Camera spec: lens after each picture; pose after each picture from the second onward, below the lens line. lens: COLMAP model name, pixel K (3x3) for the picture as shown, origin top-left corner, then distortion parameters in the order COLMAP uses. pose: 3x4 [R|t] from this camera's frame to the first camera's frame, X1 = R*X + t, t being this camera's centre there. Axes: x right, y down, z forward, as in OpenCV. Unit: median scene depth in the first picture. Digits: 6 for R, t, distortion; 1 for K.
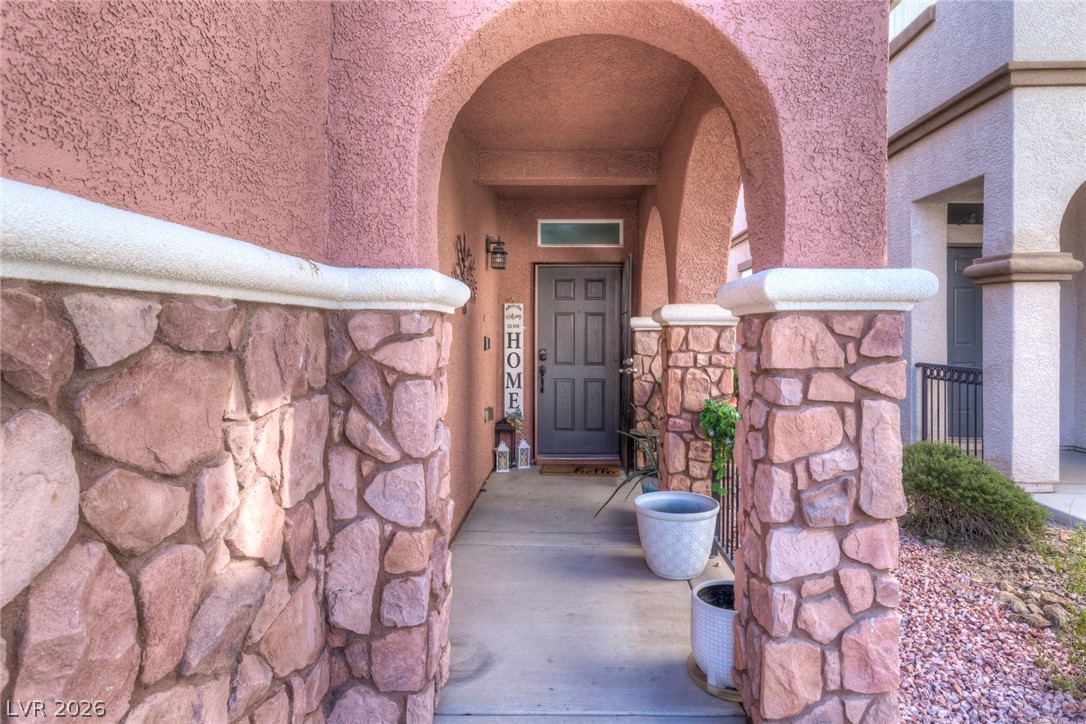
lens RADIAL K [[659.2, 0, 543.0], [0, 659.2, 362.0], [0, 0, 1]] dist [0.000836, 0.000168]
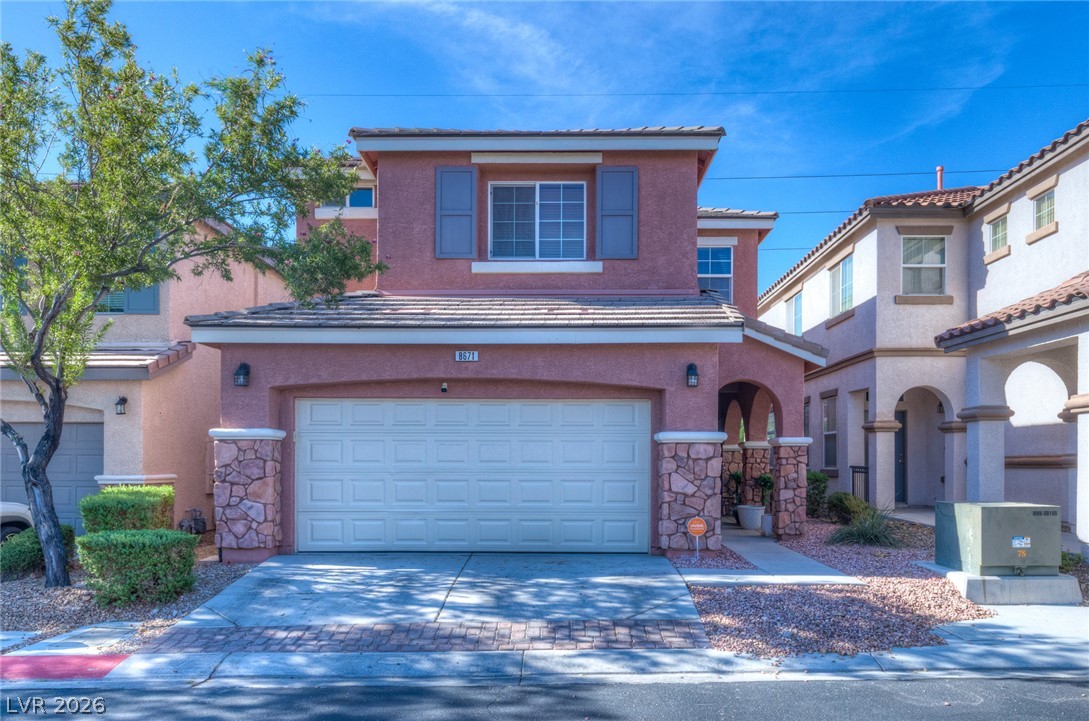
lens RADIAL K [[737.5, 0, 547.0], [0, 737.5, 479.8], [0, 0, 1]] dist [0.001813, 0.000372]
pose [[0.999927, -0.000256, 0.012079, -1.328441], [0.000416, 0.999912, -0.013274, 0.226476], [-0.012074, 0.013278, 0.999839, -4.072731]]
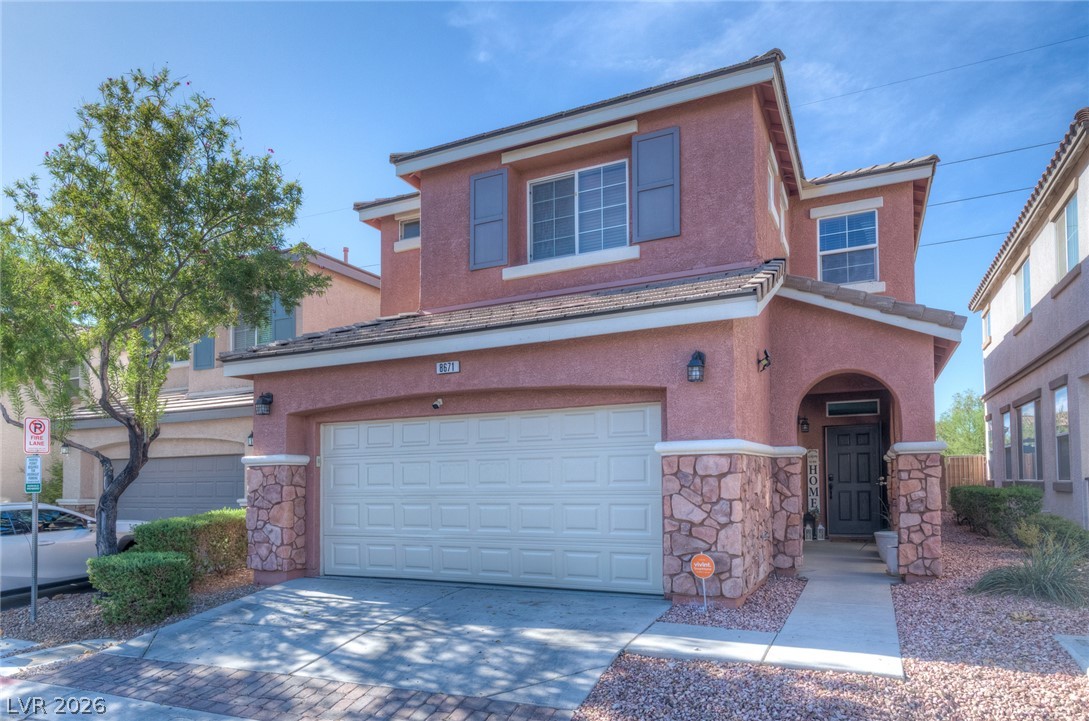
lens RADIAL K [[656.5, 0, 544.0], [0, 656.5, 473.7], [0, 0, 1]] dist [0.001443, -0.000925]
pose [[0.916485, -0.020985, -0.399519, -0.005152], [0.003231, 0.998979, -0.045061, 0.171641], [0.400056, 0.040007, 0.915617, -2.824825]]
